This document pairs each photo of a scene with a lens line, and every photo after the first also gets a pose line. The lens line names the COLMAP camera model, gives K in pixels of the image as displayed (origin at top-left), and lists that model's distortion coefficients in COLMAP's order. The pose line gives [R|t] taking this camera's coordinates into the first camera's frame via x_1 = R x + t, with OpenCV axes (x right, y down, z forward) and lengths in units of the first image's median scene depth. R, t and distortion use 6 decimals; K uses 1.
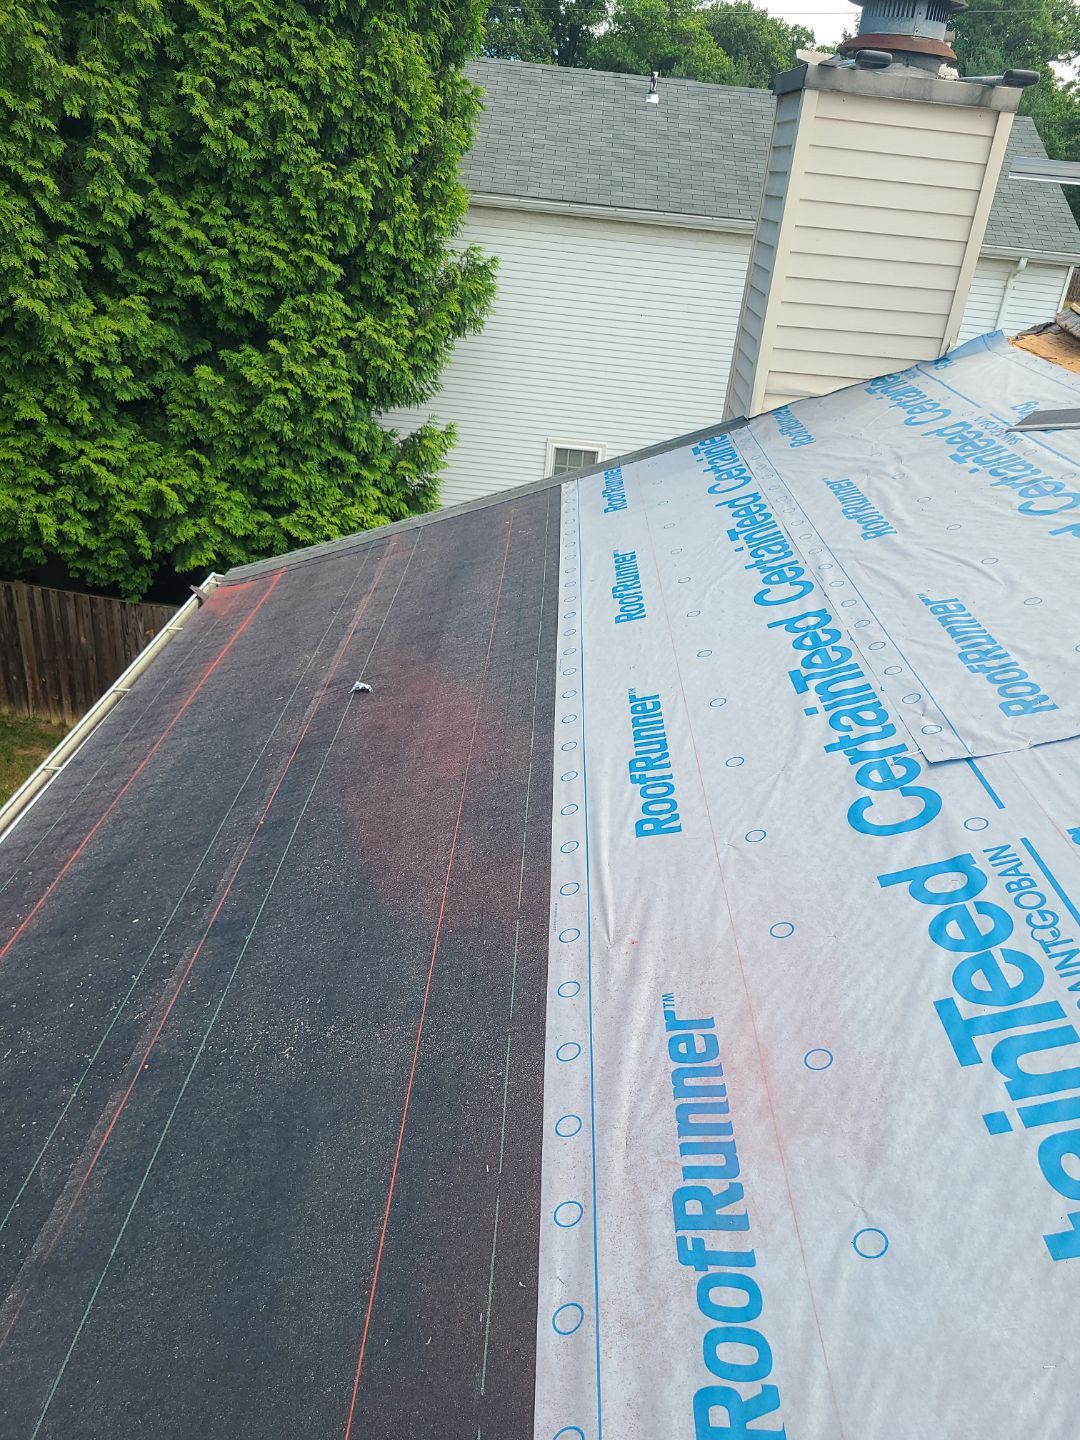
lens RADIAL K [[1127.3, 0, 588.3], [0, 1127.3, 658.7], [0, 0, 1]] dist [0.074480, -0.045076]
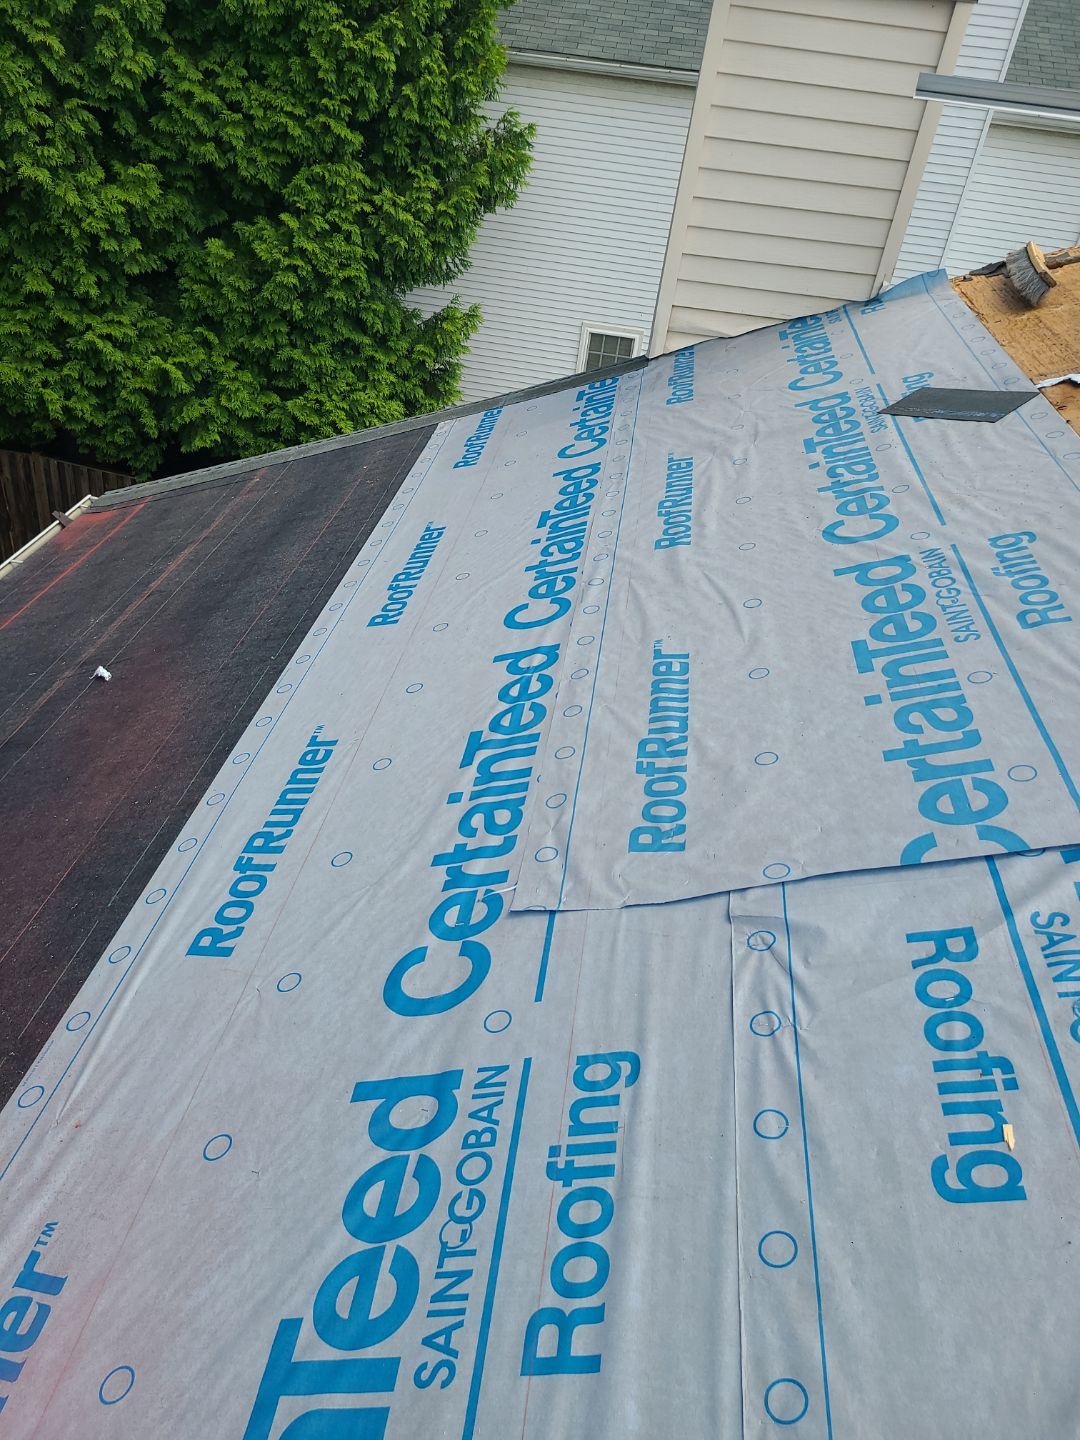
lens RADIAL K [[1157.8, 0, 532.2], [0, 1157.8, 615.0], [0, 0, 1]] dist [0.078684, -0.043800]
pose [[0.991708, 0.062904, -0.112066, 0.062174], [-0.055006, 0.995870, 0.072224, -0.027838], [0.116146, -0.065461, 0.991073, 0.030703]]
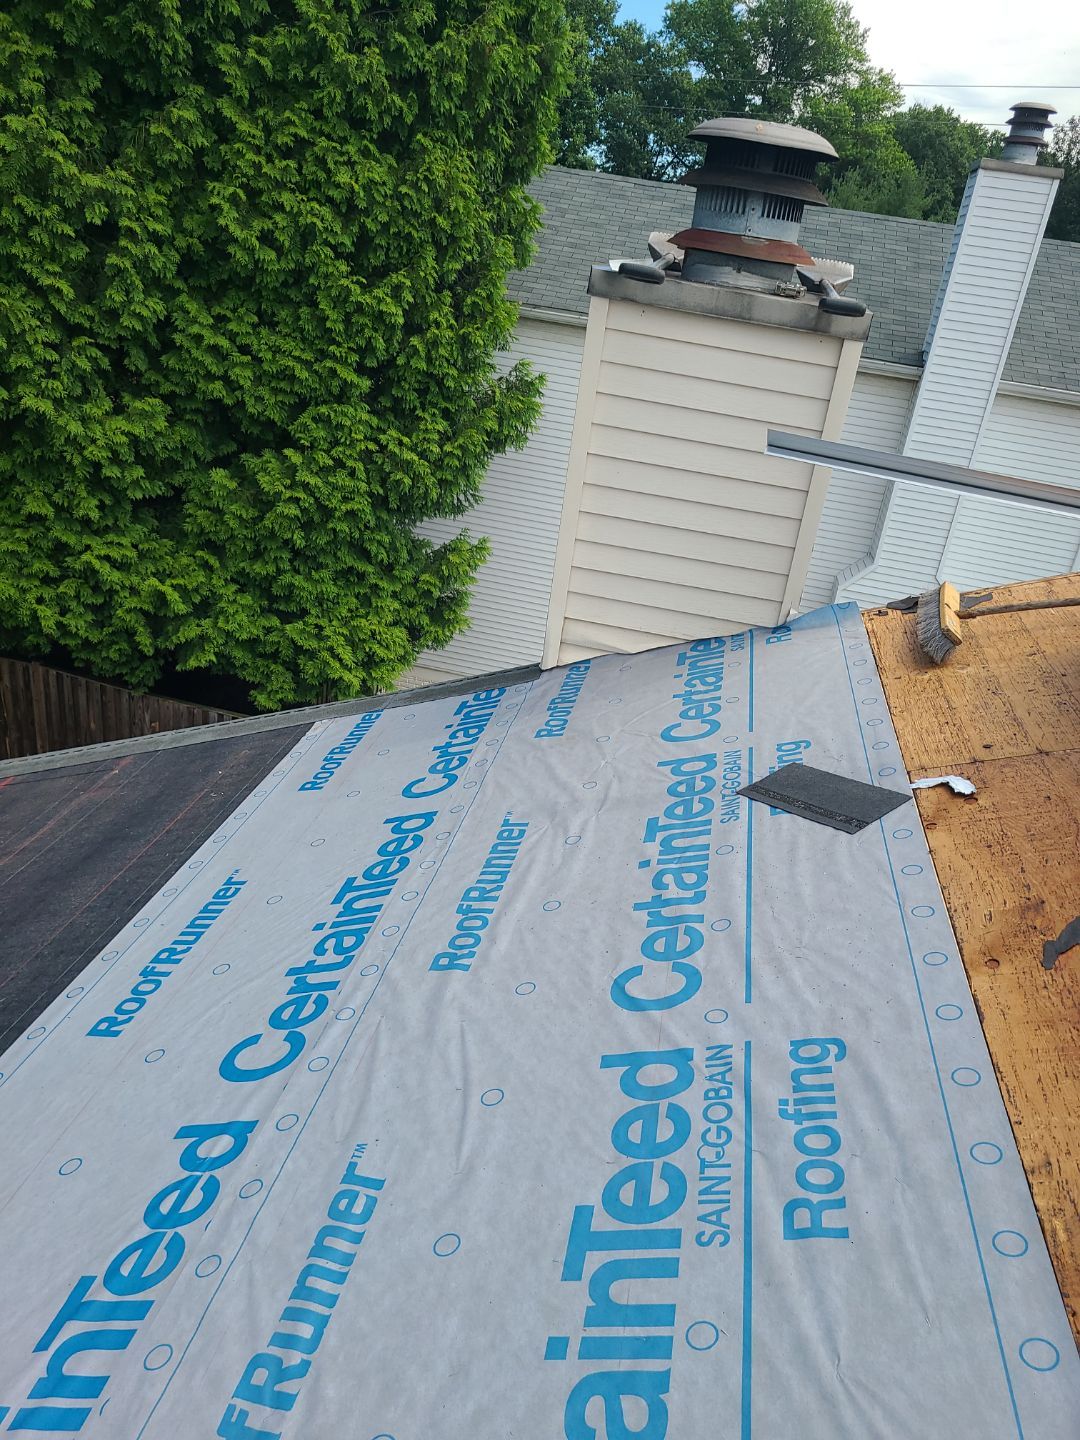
lens RADIAL K [[1132.2, 0, 539.2], [0, 1132.2, 694.7], [0, 0, 1]] dist [0.052135, -0.044104]
pose [[0.984270, 0.106225, -0.141167, 0.095679], [-0.112000, 0.993140, -0.033591, -0.062747], [0.136630, 0.048874, 0.989416, 0.077008]]
